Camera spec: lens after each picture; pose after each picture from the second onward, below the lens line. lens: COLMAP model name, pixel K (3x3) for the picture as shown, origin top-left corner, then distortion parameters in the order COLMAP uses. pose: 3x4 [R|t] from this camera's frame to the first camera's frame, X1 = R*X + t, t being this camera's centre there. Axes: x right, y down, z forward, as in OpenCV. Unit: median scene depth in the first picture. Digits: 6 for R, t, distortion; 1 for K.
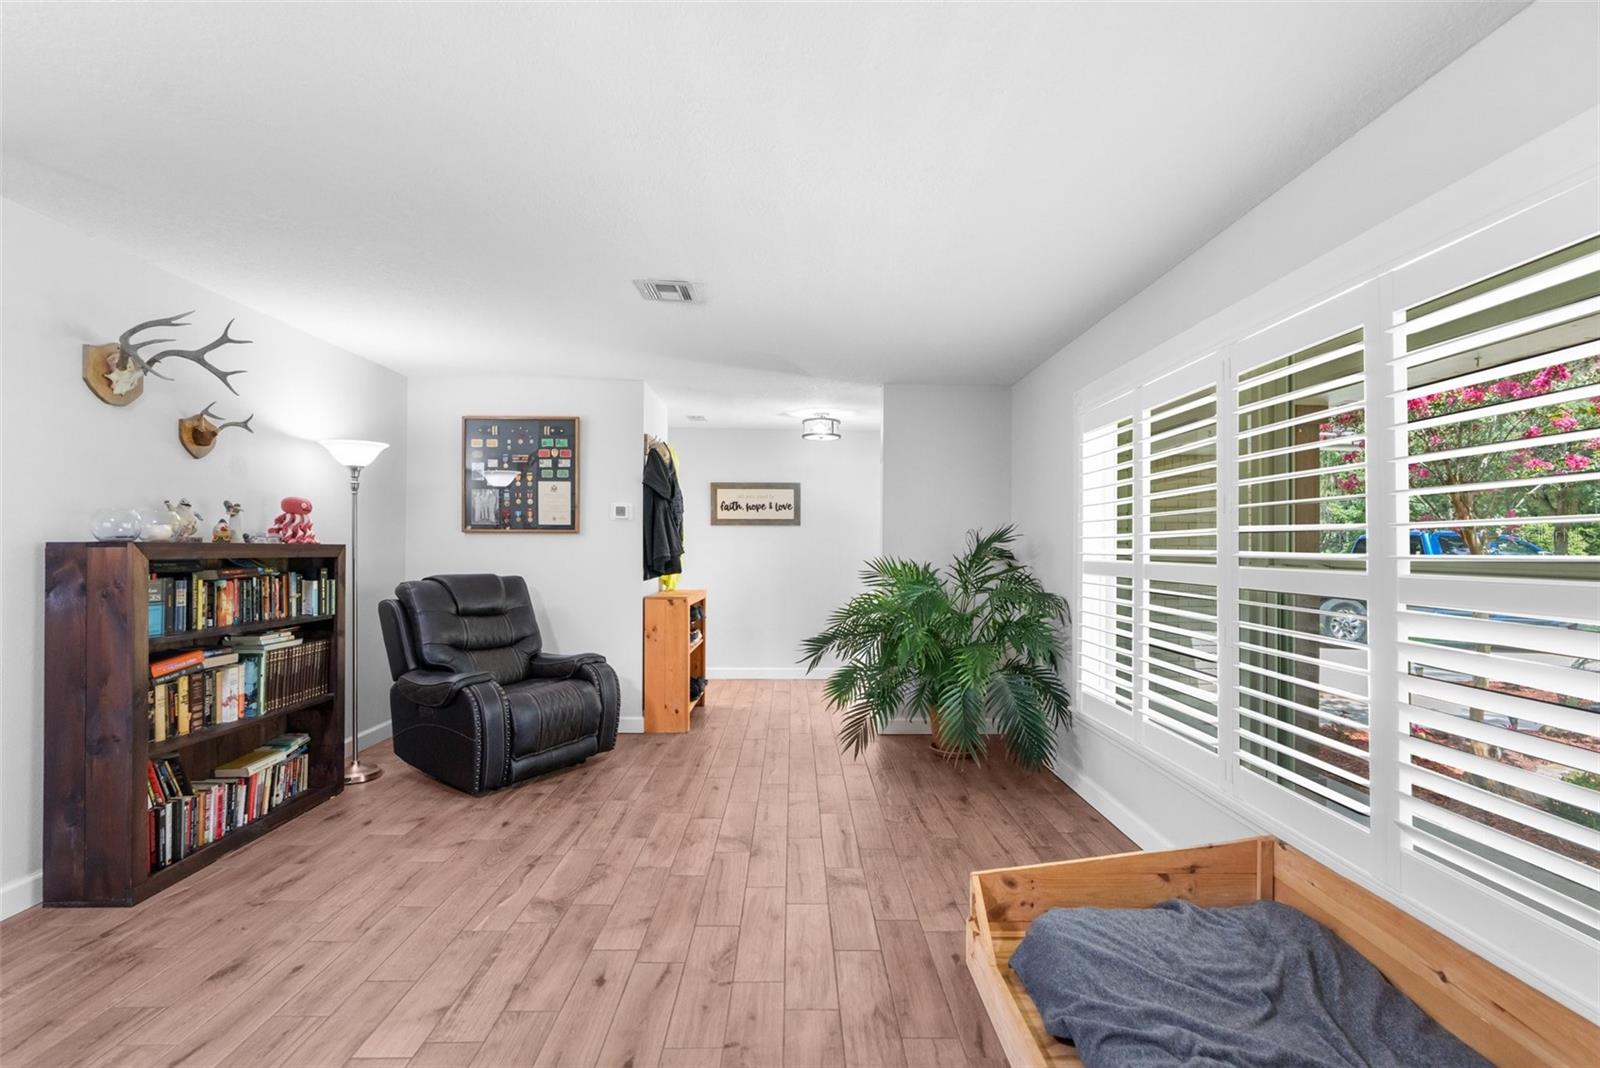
lens RADIAL K [[732.8, 0, 800.7], [0, 732.8, 542.4], [0, 0, 1]] dist [-0.017333, 0.006756]
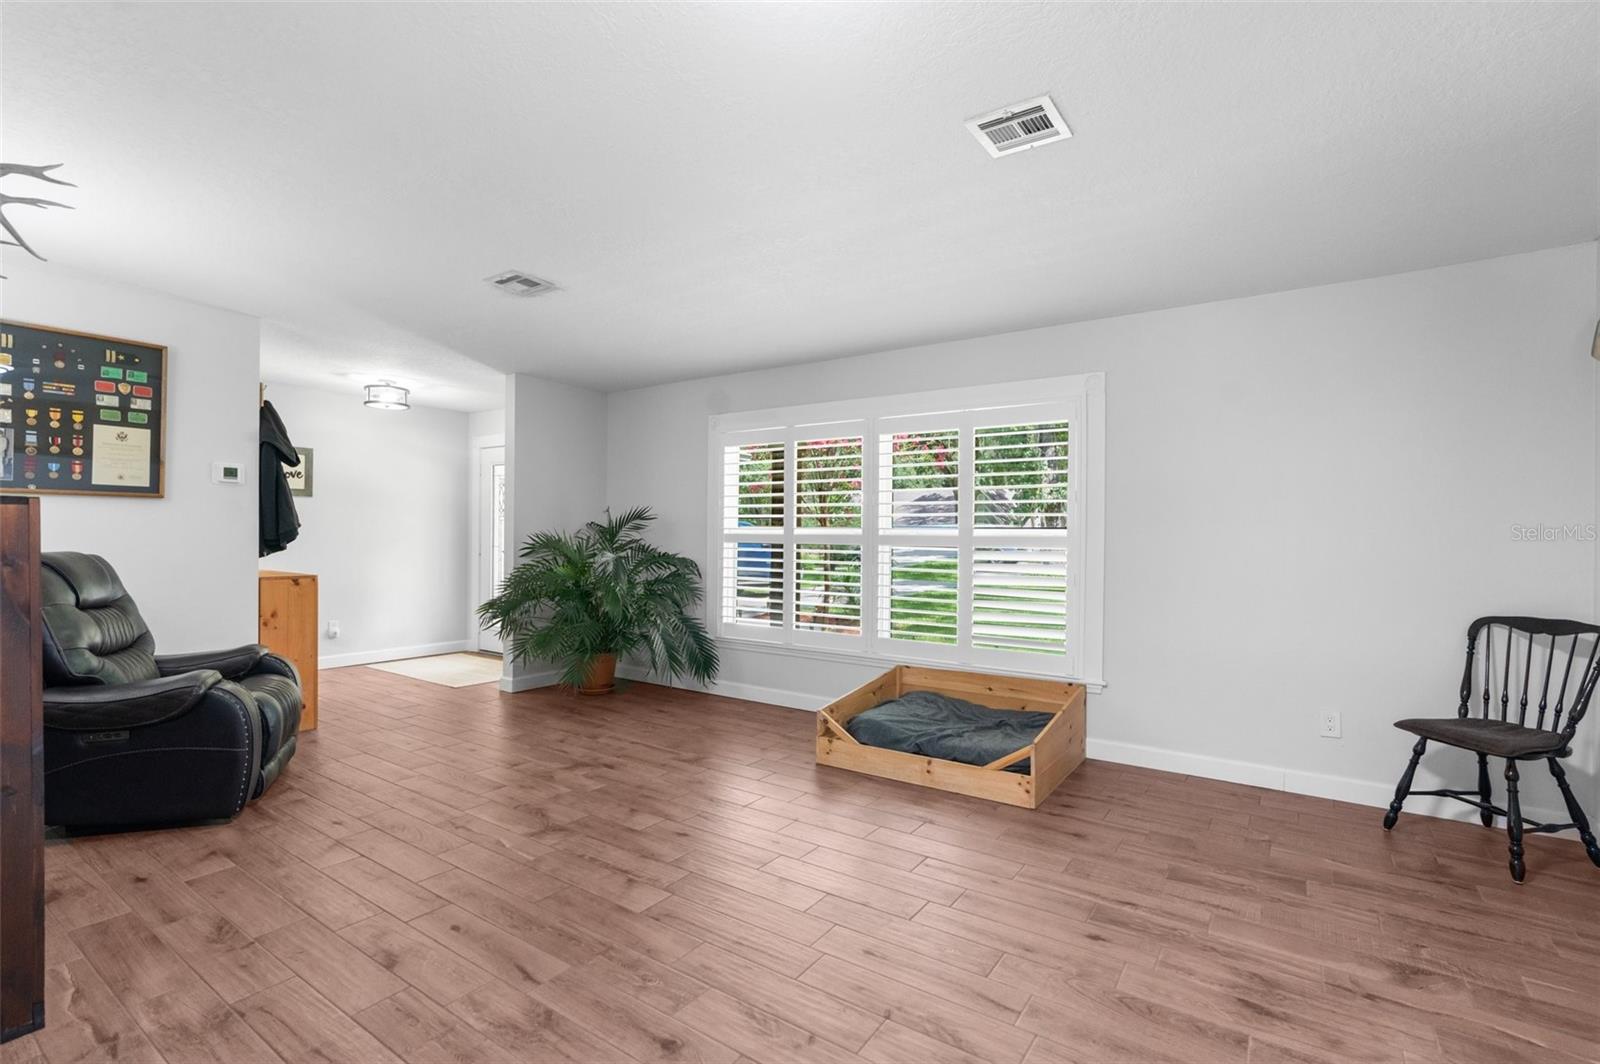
lens RADIAL K [[732.8, 0, 809.0], [0, 732.8, 531.8], [0, 0, 1]] dist [-0.017333, 0.006756]
pose [[0.575074, 0.004971, 0.818086, -0.539088], [-0.013217, 0.999907, 0.003216, 0.011175], [-0.817995, -0.012662, 0.575086, 0.009679]]
